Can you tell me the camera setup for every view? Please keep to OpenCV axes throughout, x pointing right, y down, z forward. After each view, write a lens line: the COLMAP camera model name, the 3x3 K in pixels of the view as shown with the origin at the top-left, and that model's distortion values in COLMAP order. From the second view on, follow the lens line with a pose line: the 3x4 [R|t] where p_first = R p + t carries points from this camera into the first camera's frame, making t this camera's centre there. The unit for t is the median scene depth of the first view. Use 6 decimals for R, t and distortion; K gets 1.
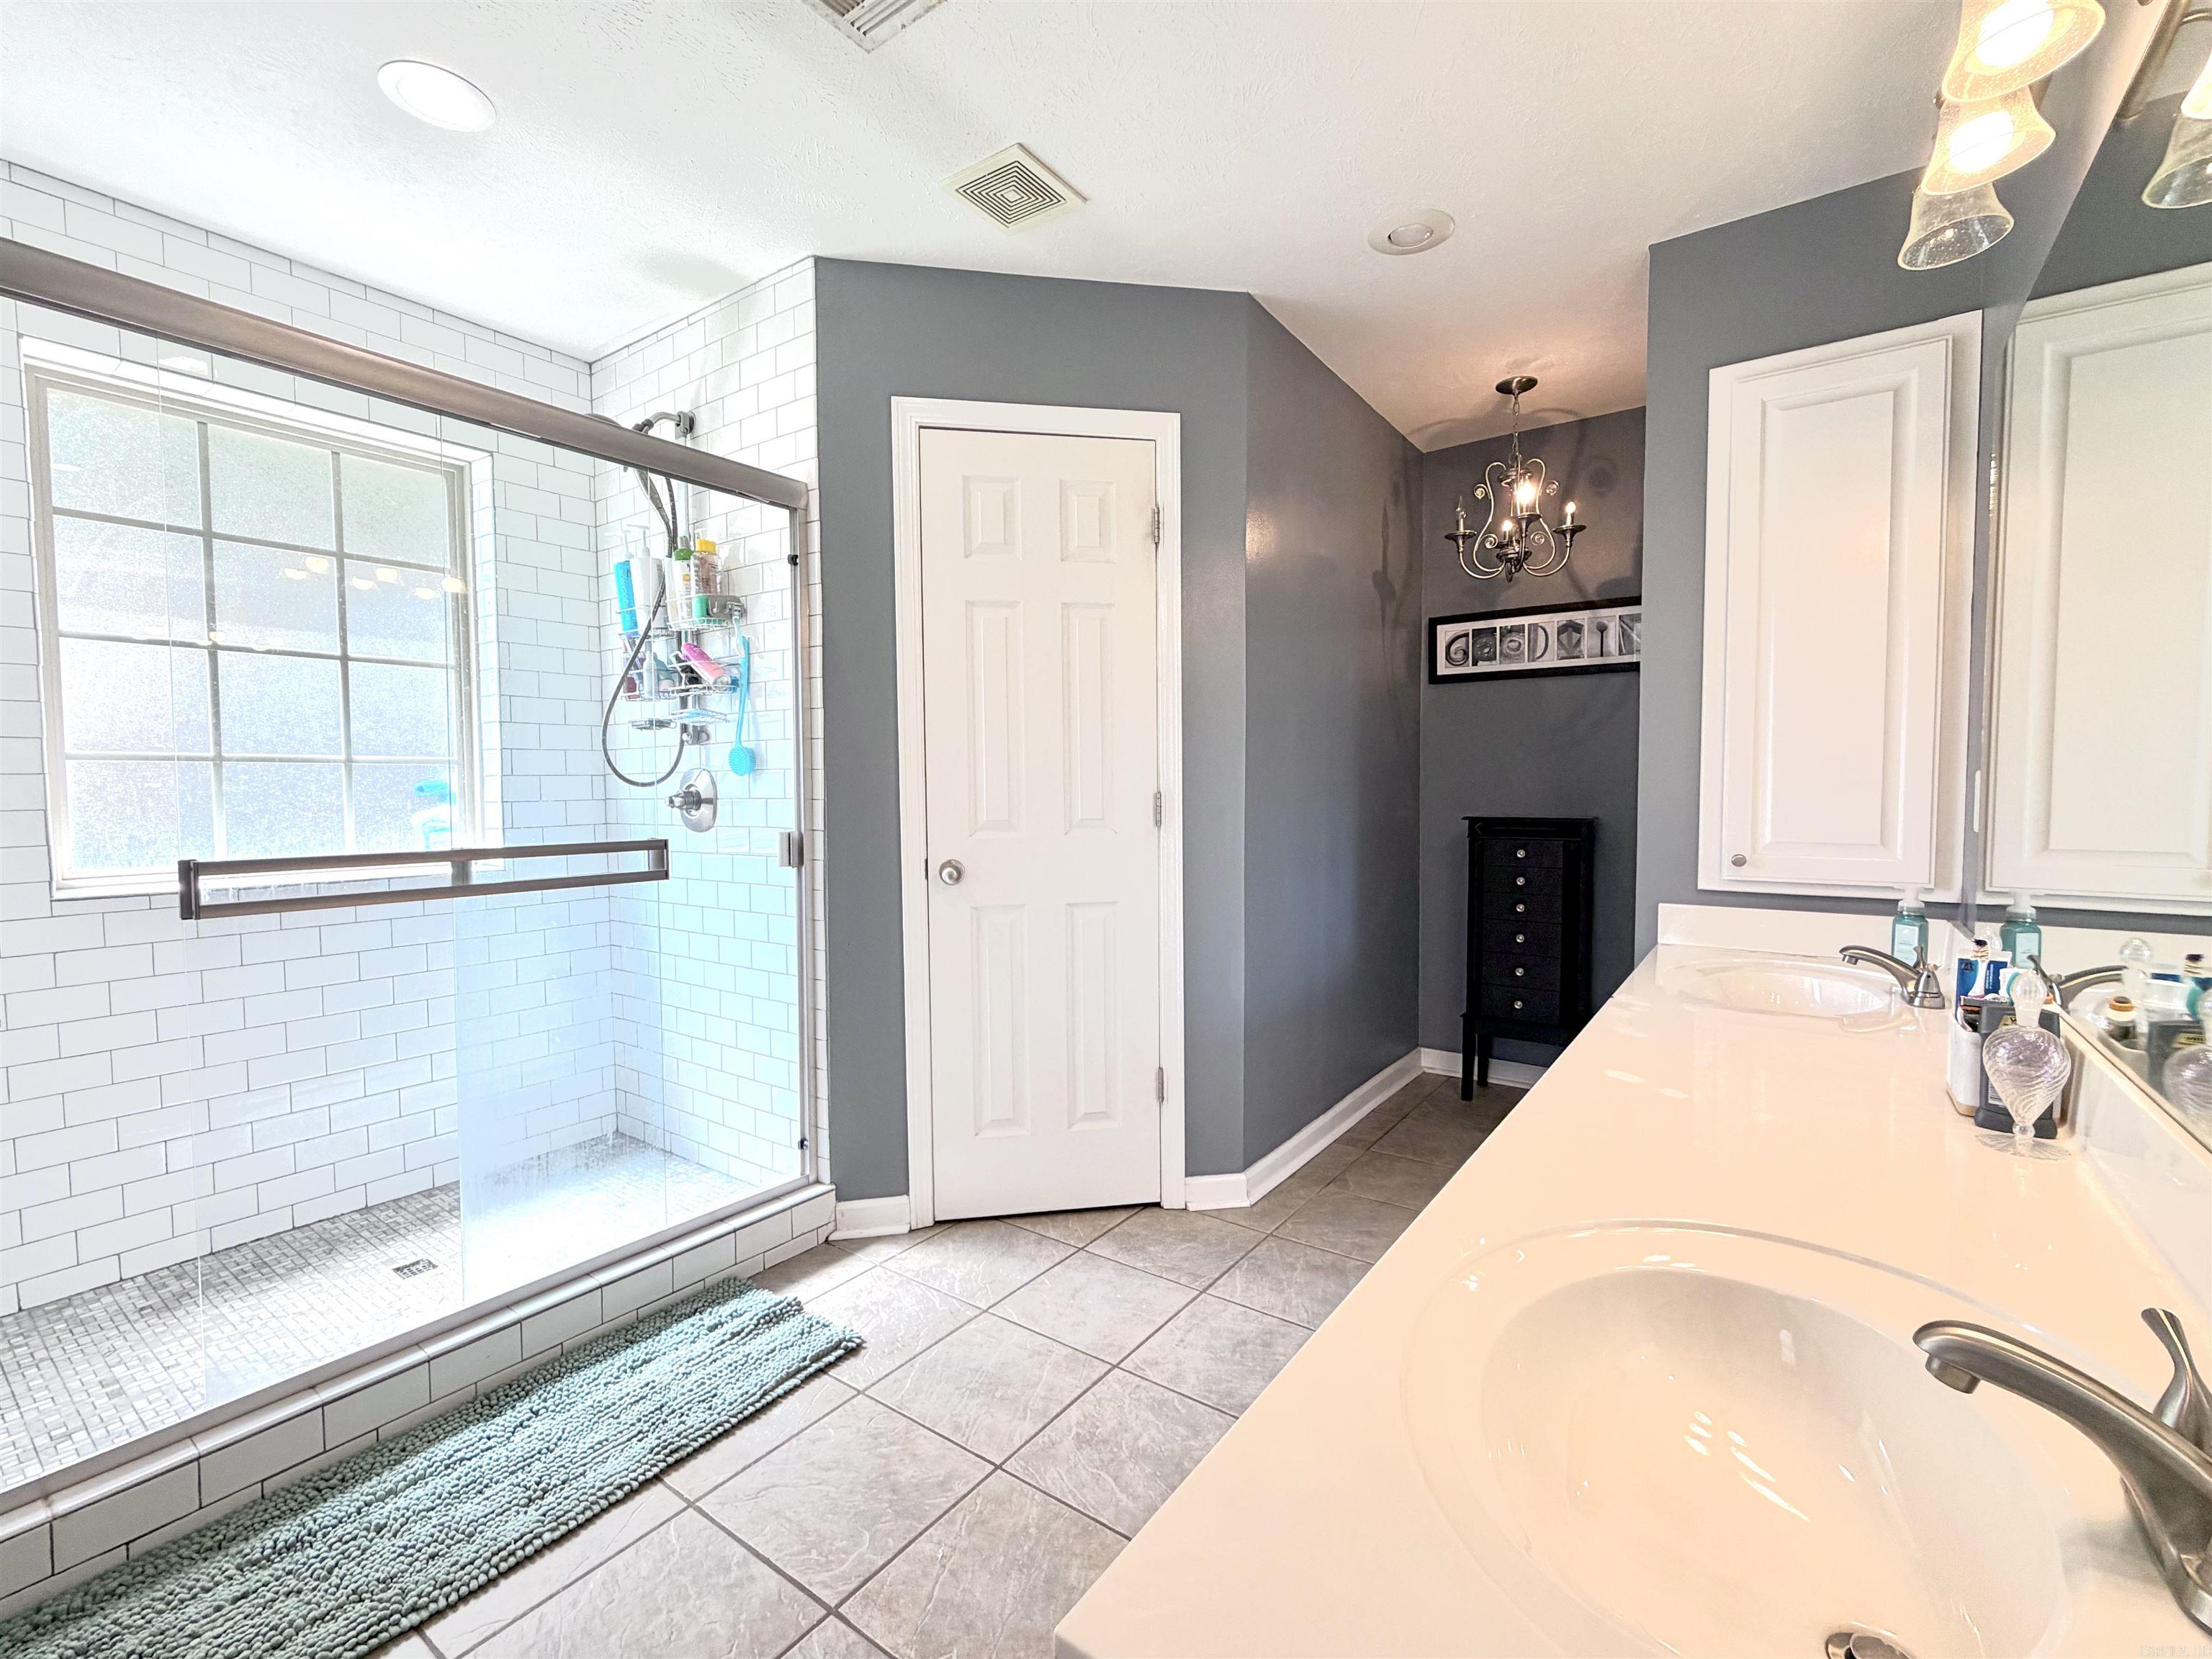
lens RADIAL K [[963.3, 0, 1104.2], [0, 963.3, 828.9], [0, 0, 1]] dist [-0.004866, -0.001347]
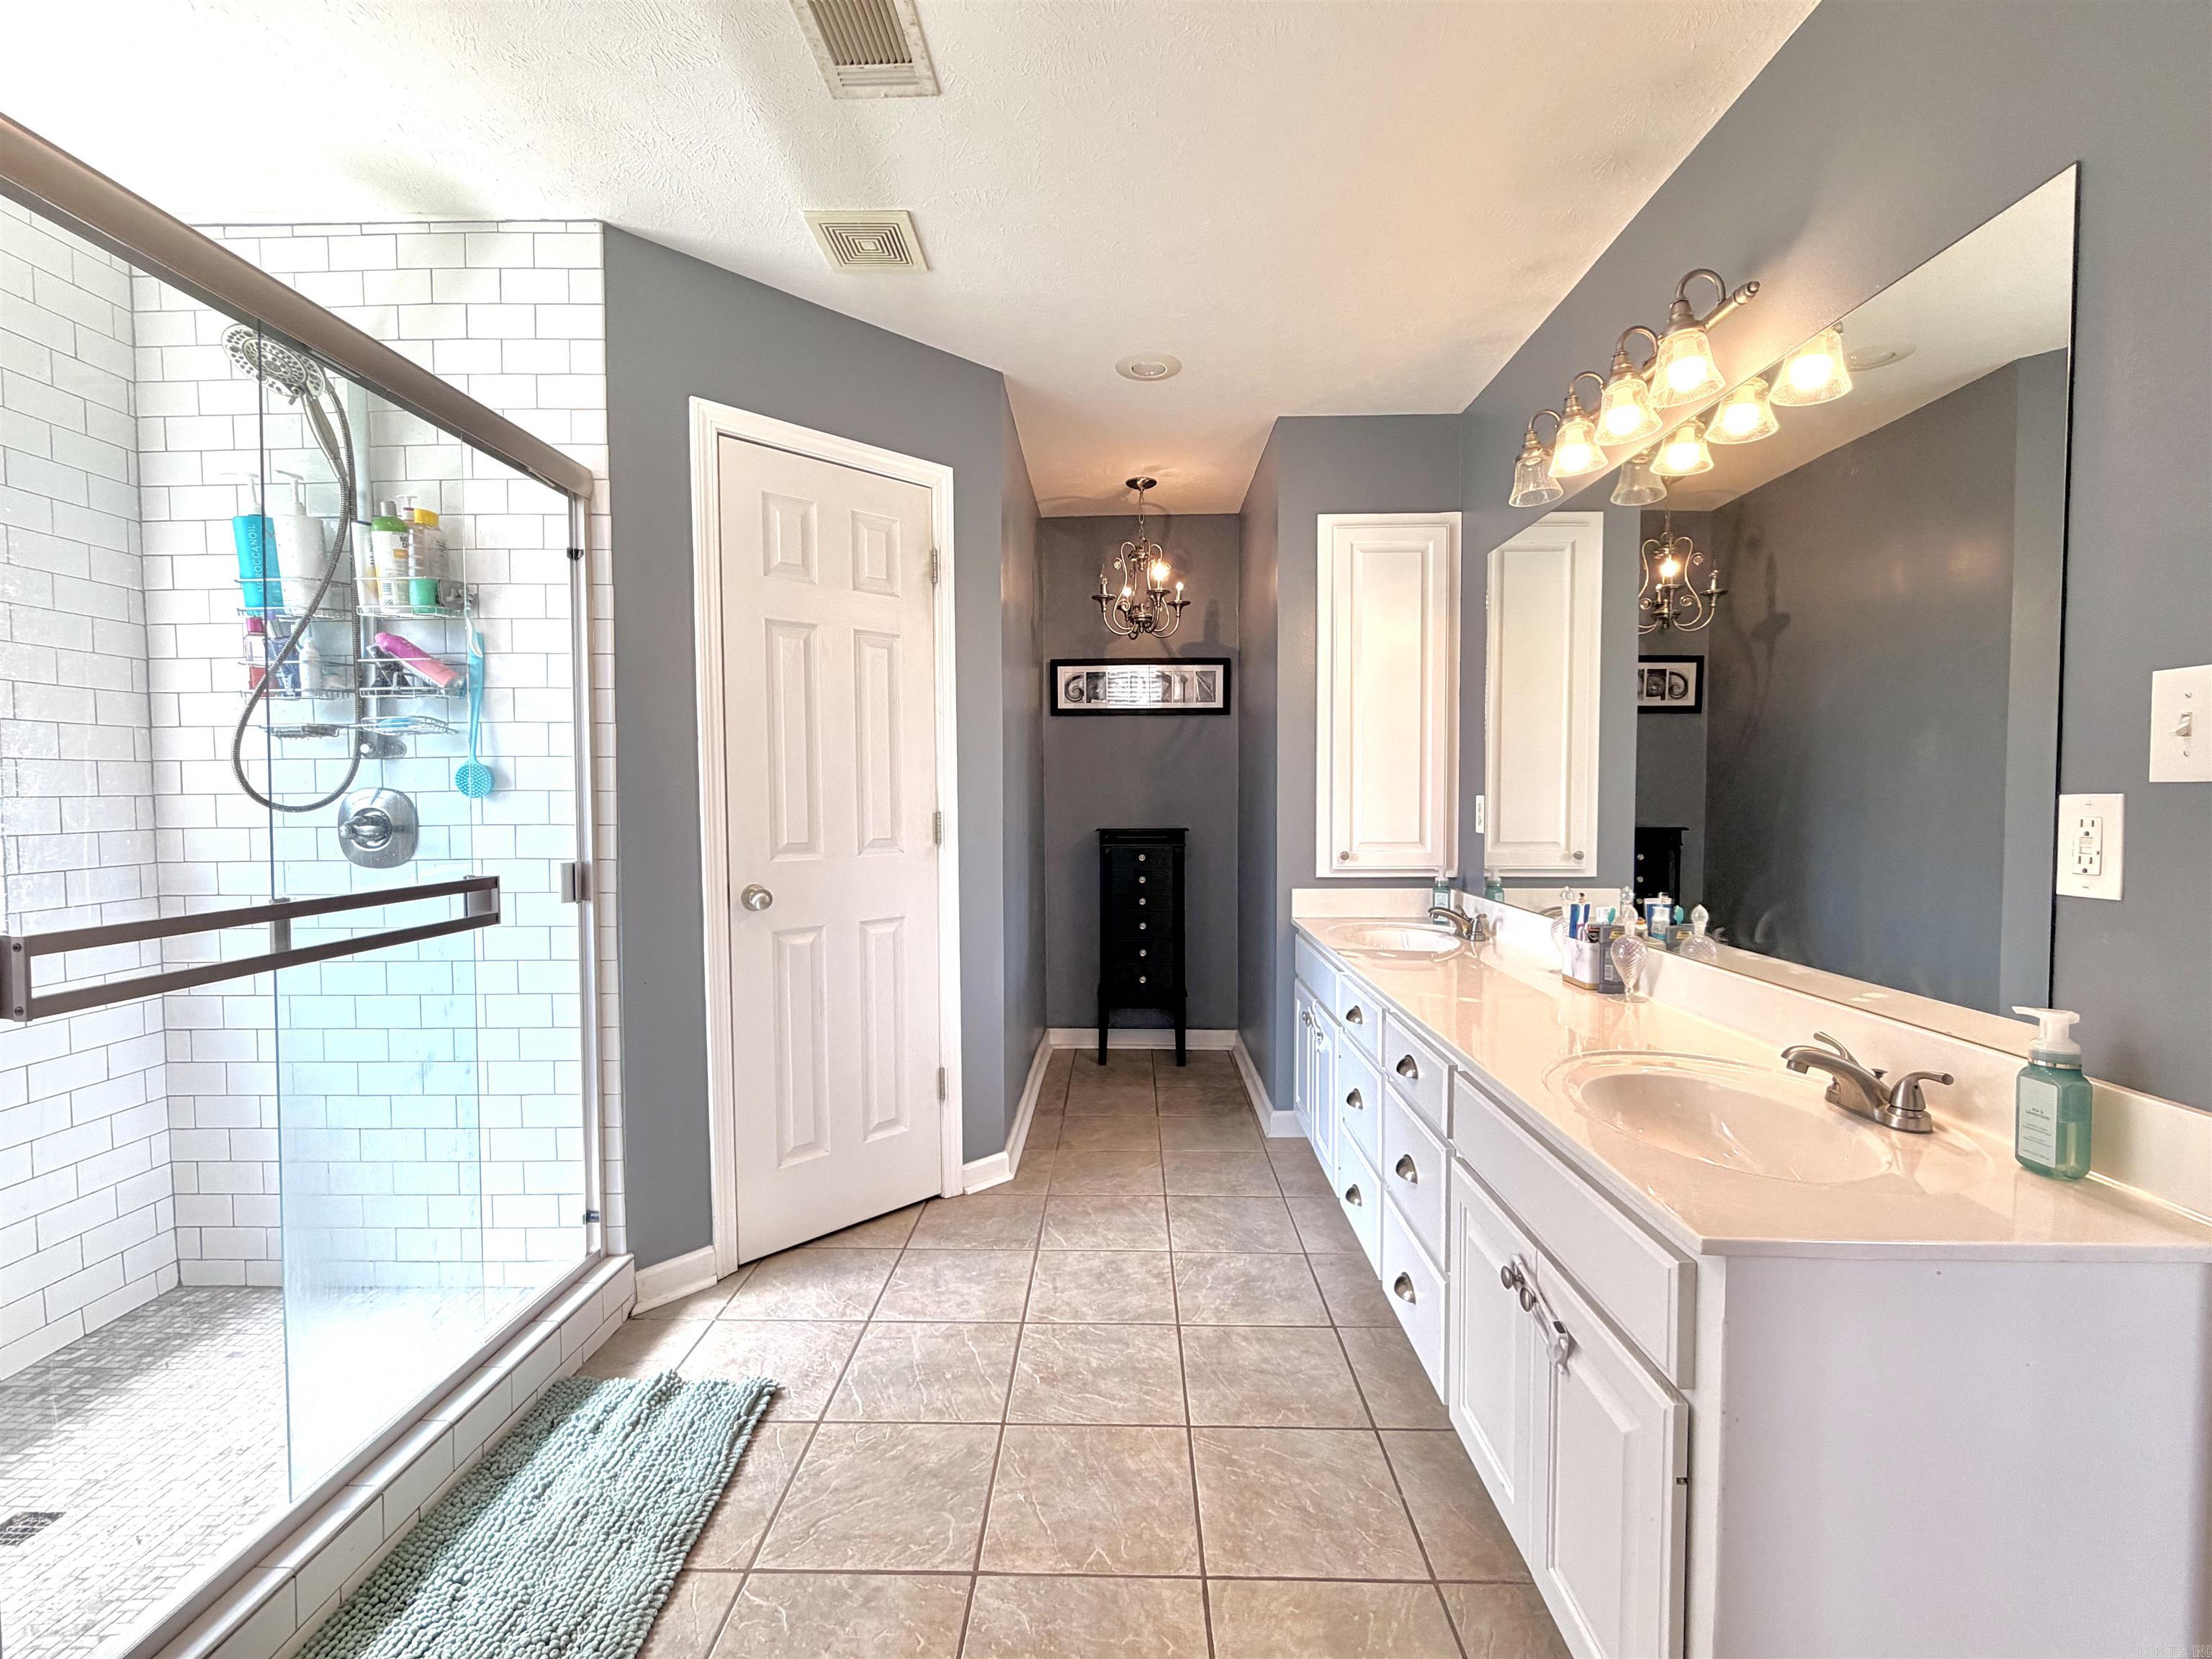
lens RADIAL K [[963.3, 0, 1108.4], [0, 963.3, 829.3], [0, 0, 1]] dist [-0.004866, -0.001347]
pose [[0.823605, -0.020280, 0.566801, -0.420046], [0.026069, 0.999658, -0.002113, -0.012817], [-0.566564, 0.016517, 0.823852, 0.001105]]
